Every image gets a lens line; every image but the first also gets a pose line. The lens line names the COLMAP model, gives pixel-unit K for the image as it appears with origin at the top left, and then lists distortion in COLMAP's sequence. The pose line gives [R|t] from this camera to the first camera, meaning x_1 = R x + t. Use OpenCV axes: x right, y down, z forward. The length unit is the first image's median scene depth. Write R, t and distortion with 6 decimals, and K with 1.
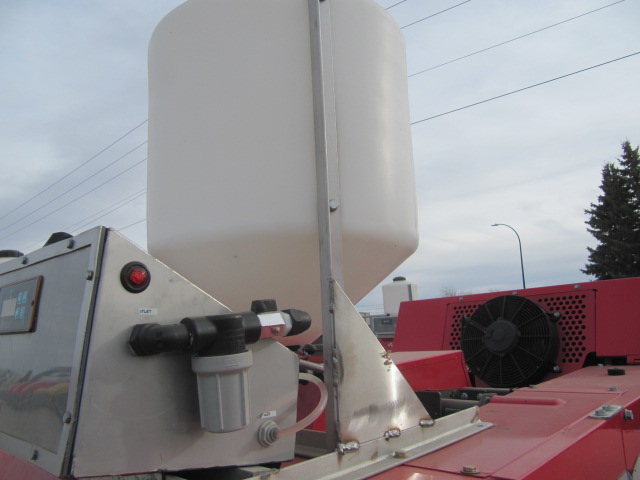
lens RADIAL K [[530.3, 0, 316.6], [0, 530.3, 238.4], [0, 0, 1]] dist [-0.087995, 0.042891]
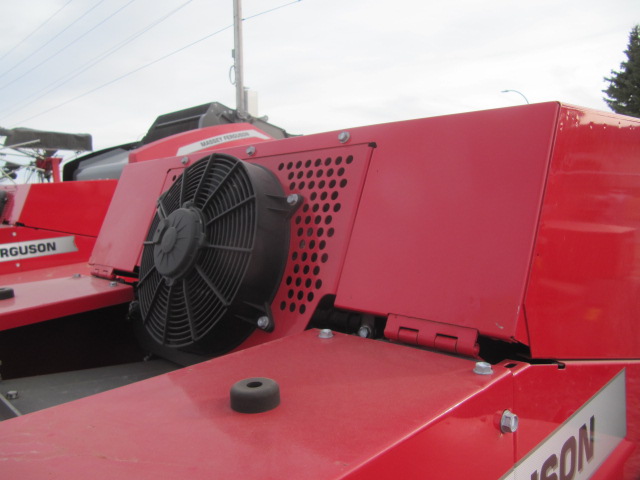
lens RADIAL K [[530.3, 0, 320.4], [0, 530.3, 244.7], [0, 0, 1]] dist [-0.087995, 0.042891]
pose [[0.999699, 0.022842, -0.008969, 0.472235], [-0.019714, 0.965194, 0.260793, 0.063757], [0.014614, -0.260537, 0.965353, 0.538224]]
